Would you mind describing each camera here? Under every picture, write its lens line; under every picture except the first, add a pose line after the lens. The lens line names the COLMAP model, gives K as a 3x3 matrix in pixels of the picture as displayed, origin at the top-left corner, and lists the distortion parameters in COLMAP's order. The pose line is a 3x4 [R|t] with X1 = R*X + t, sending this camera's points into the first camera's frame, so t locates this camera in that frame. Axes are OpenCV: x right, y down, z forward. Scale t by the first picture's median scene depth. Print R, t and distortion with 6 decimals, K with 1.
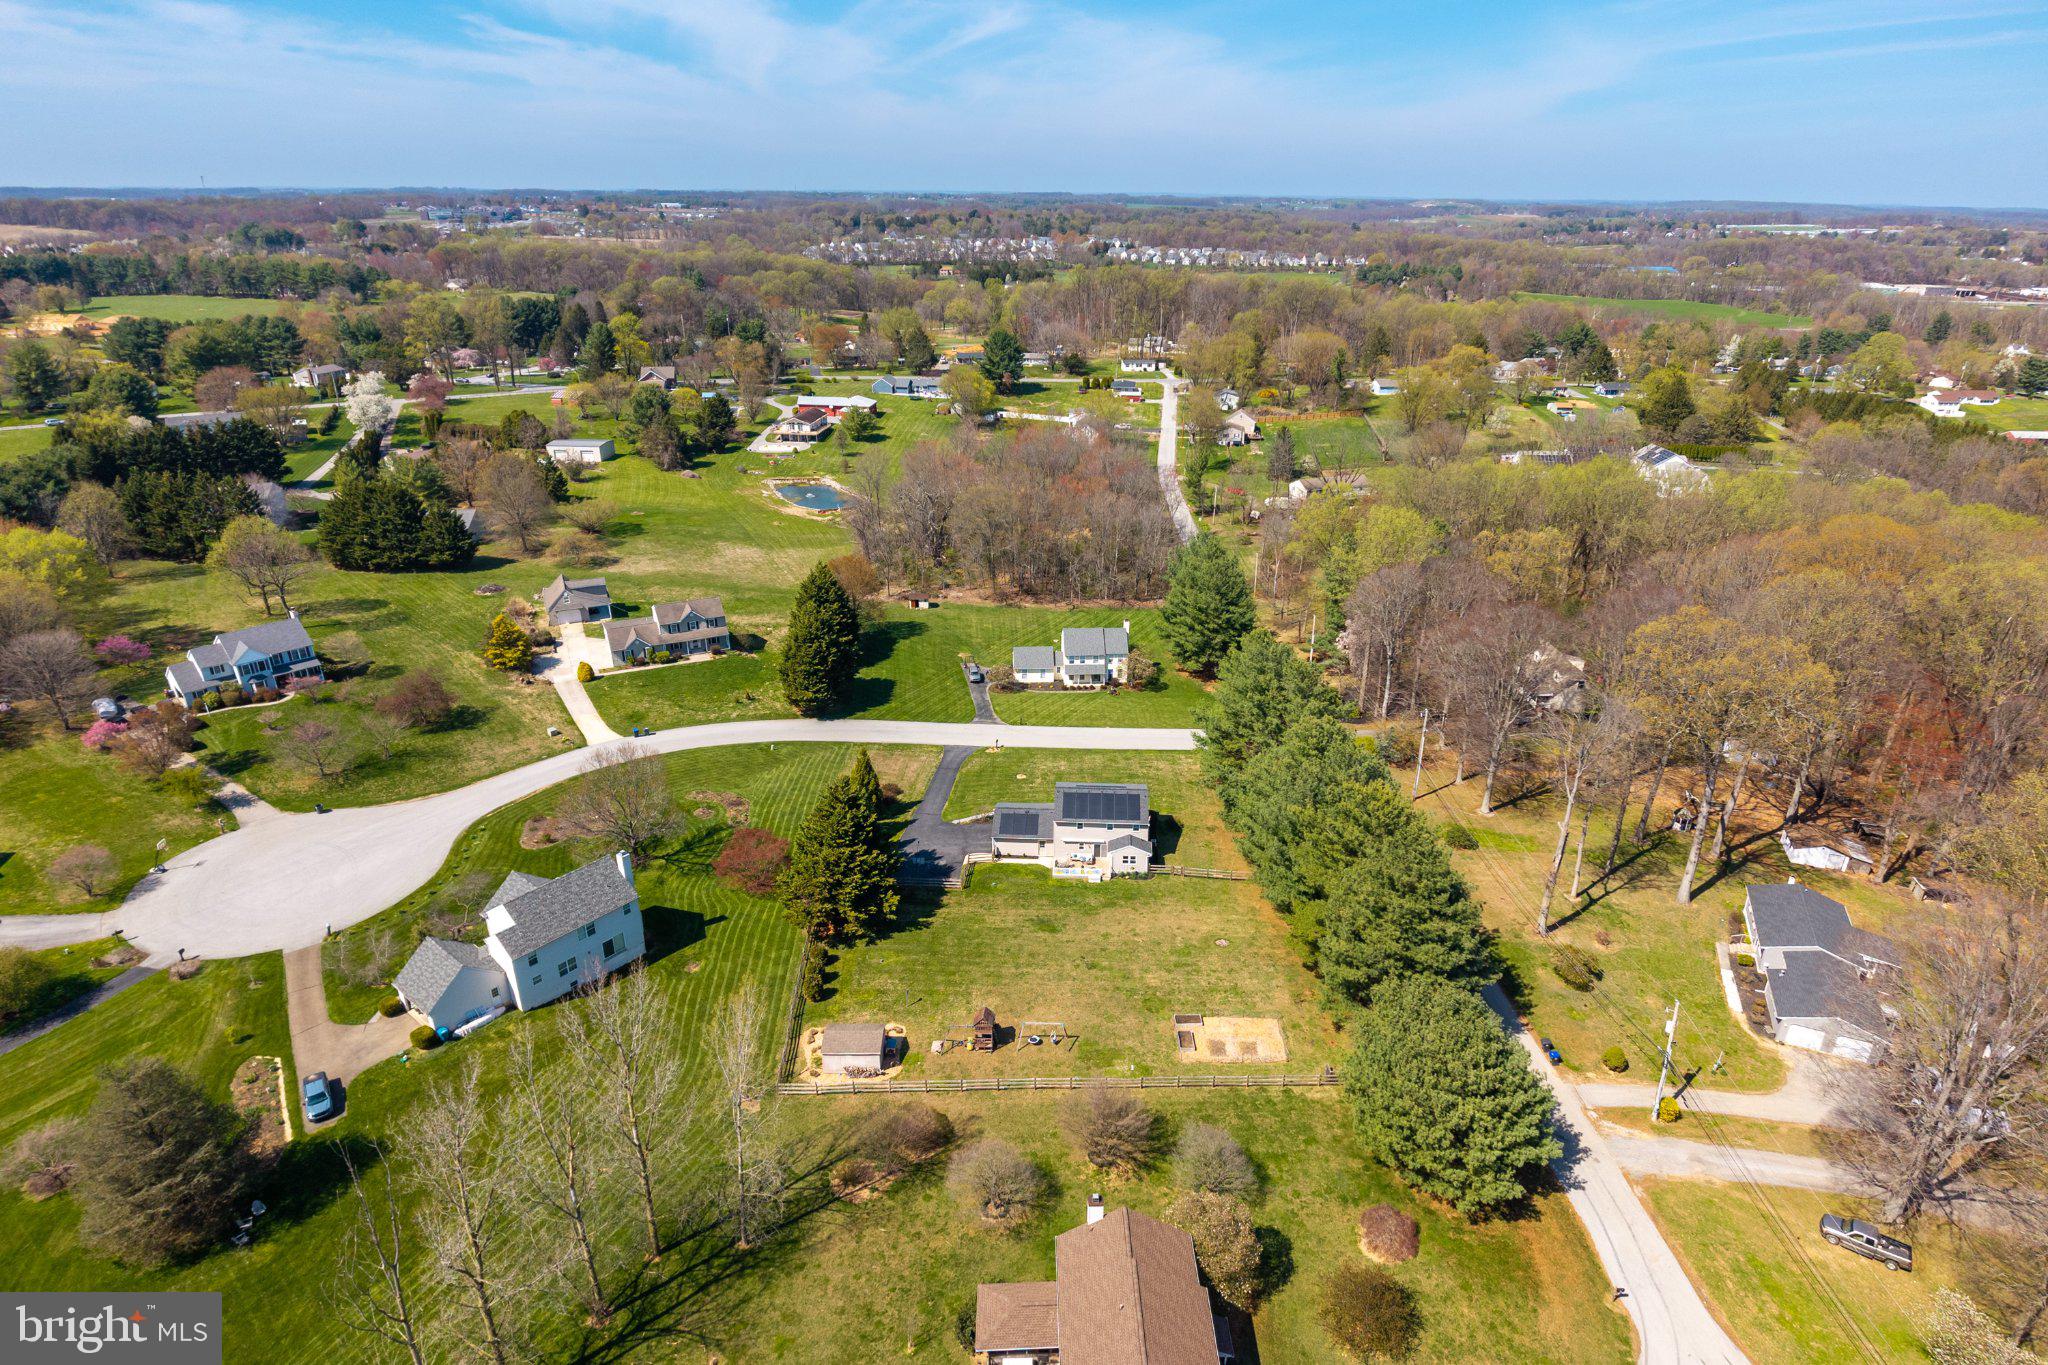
lens RADIAL K [[1033.3, 0, 1034.7], [0, 1033.3, 676.8], [0, 0, 1]] dist [0.064026, -0.033922]
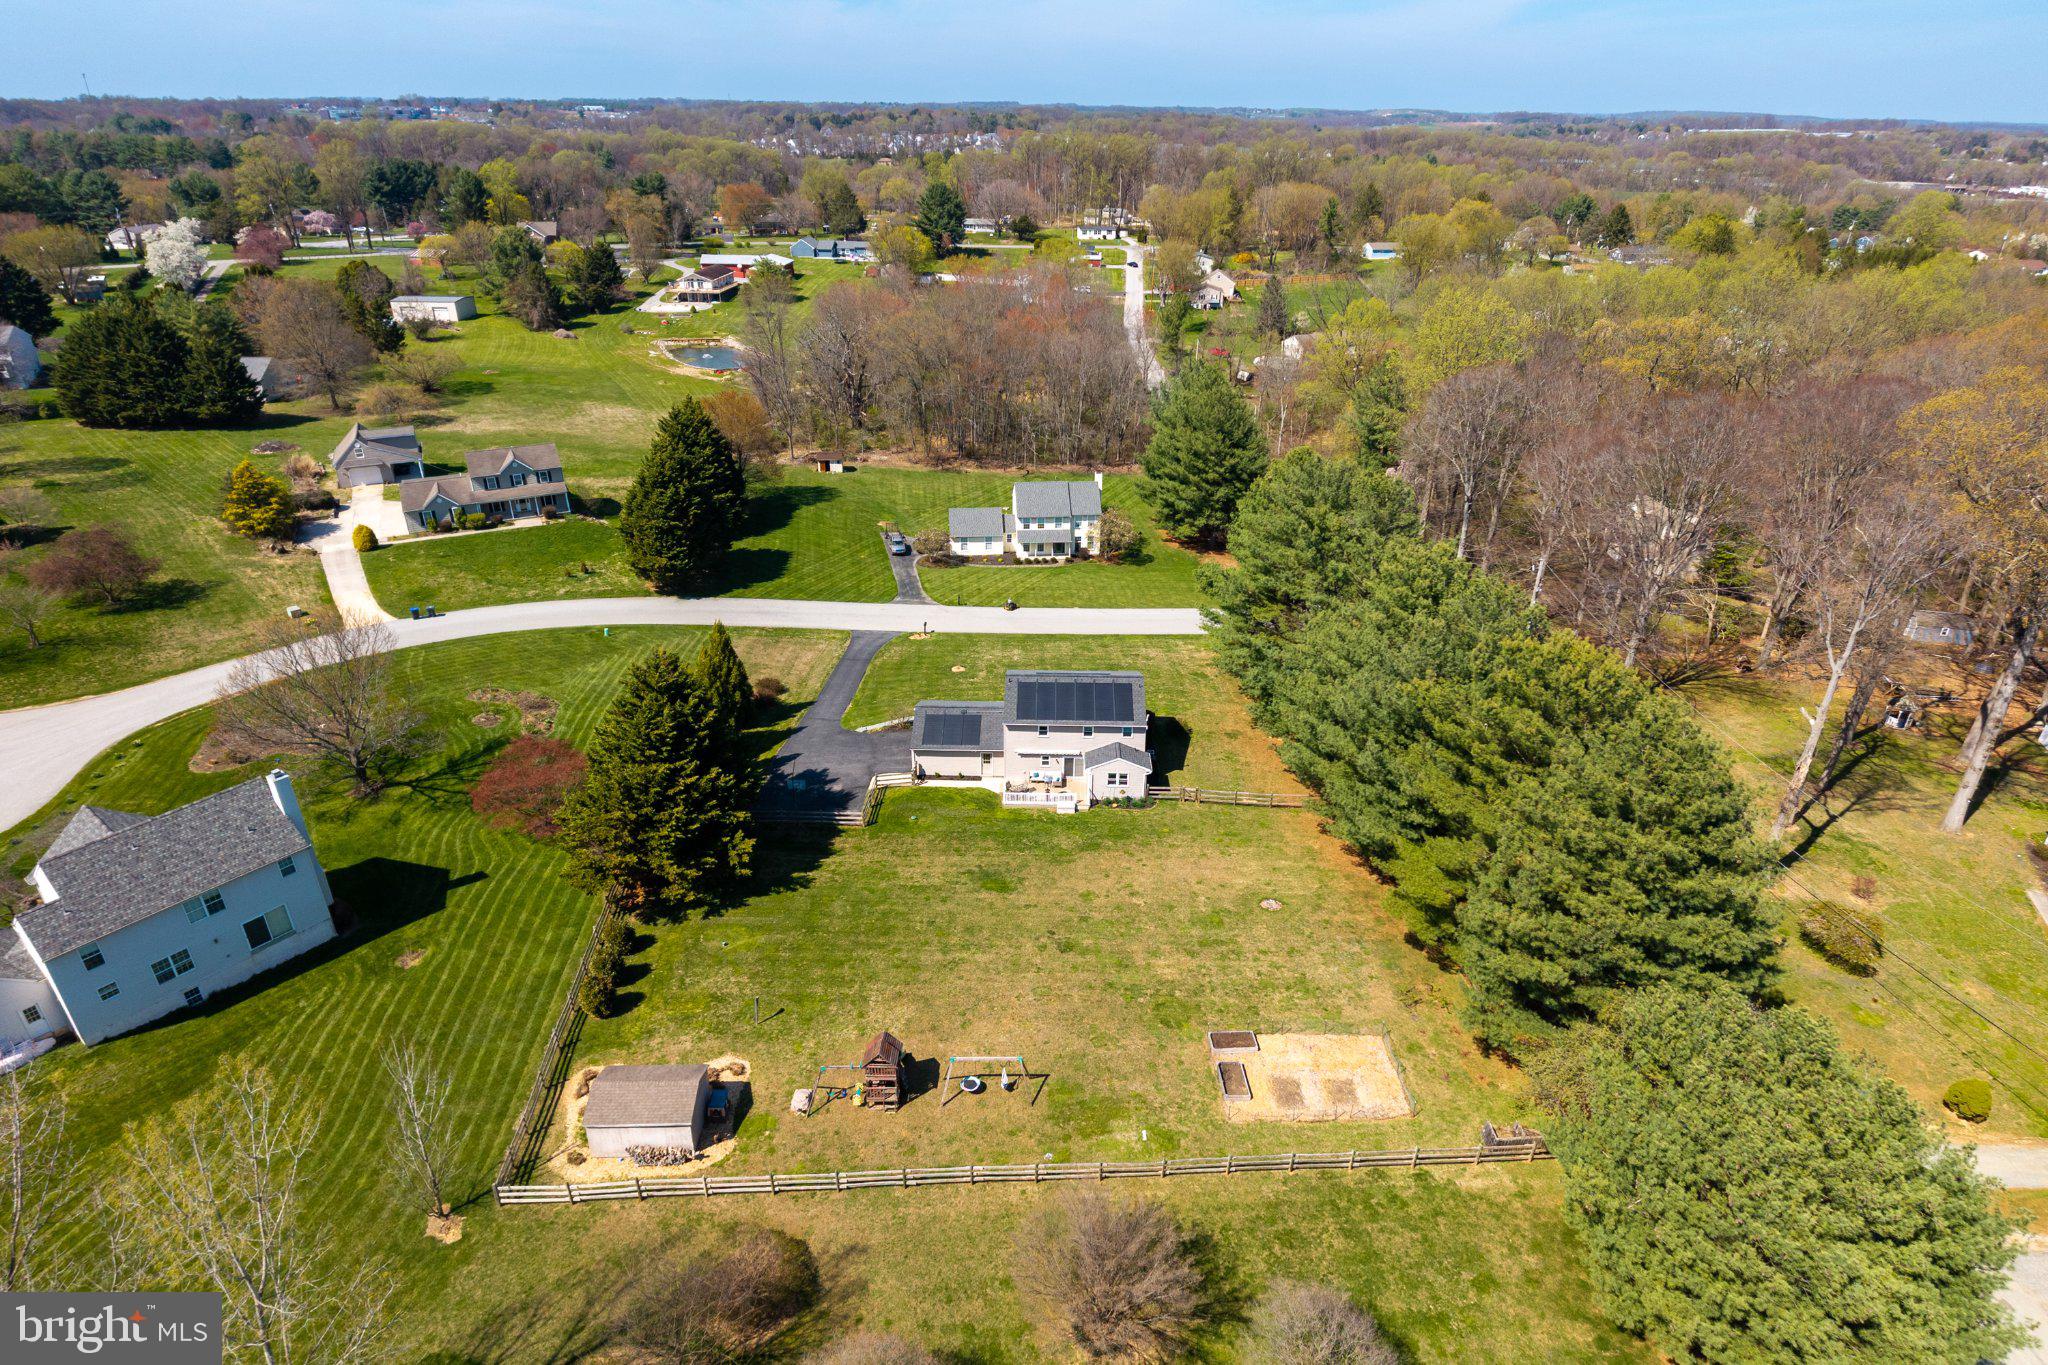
lens RADIAL K [[1066.2, 0, 1018.4], [0, 1066.2, 675.5], [0, 0, 1]] dist [0.030538, -0.000016]
pose [[0.999466, -0.008426, 0.031566, 0.006309], [0.006323, 0.997790, 0.066139, 0.060958], [-0.032054, -0.065904, 0.997311, 0.306983]]
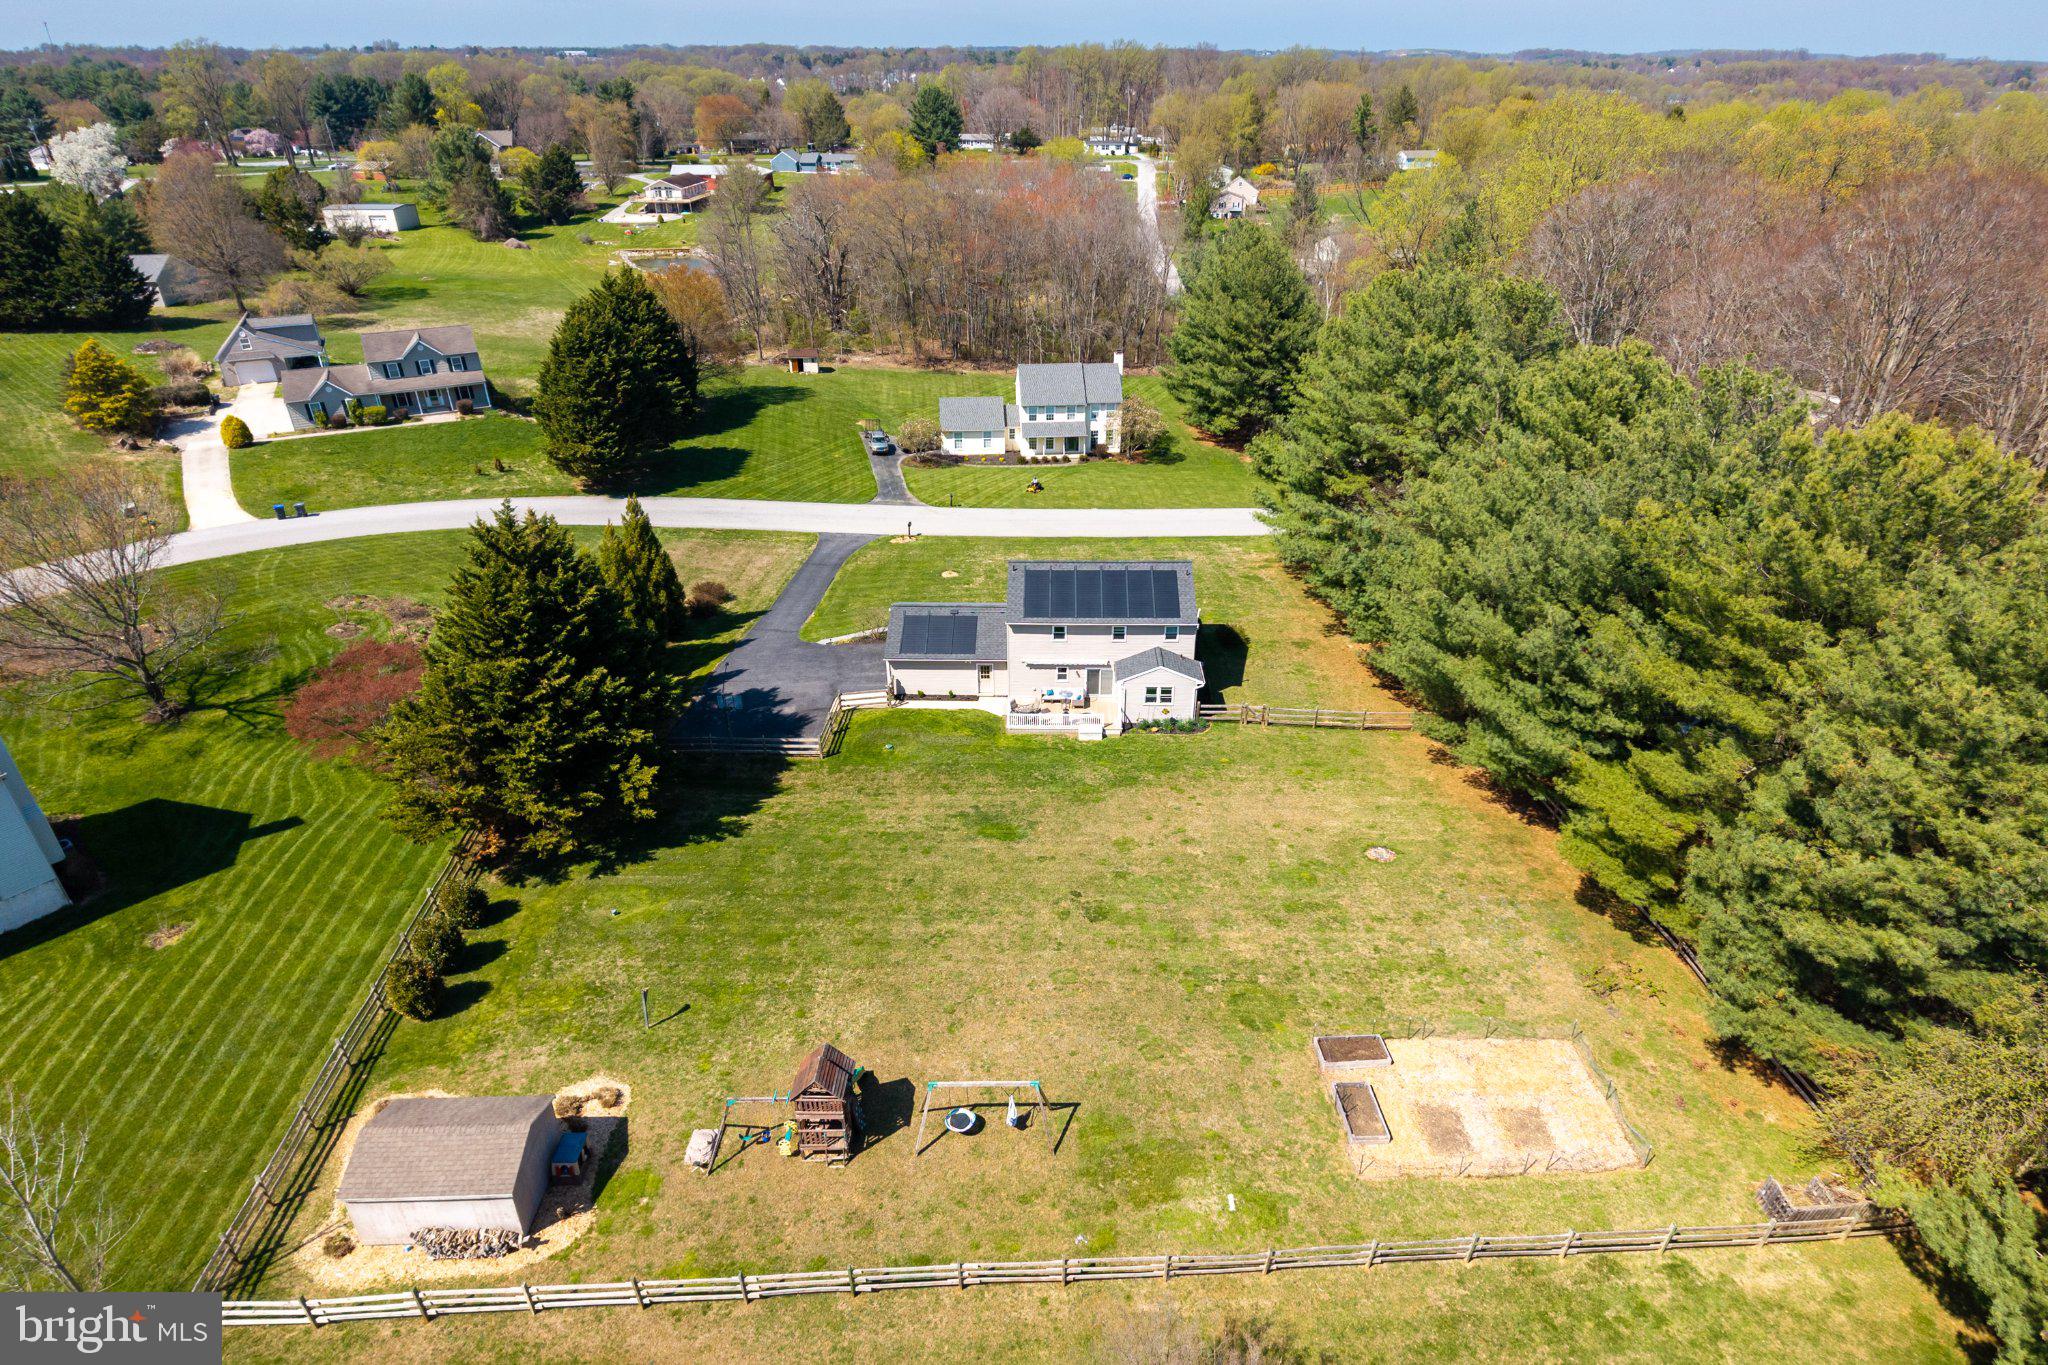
lens RADIAL K [[1095.2, 0, 1023.3], [0, 1095.2, 690.7], [0, 0, 1]] dist [0.001724, 0.021961]
pose [[0.999354, -0.016126, 0.032128, 0.008387], [0.012455, 0.993701, 0.111367, 0.108581], [-0.033721, -0.110895, 0.993260, 0.451045]]
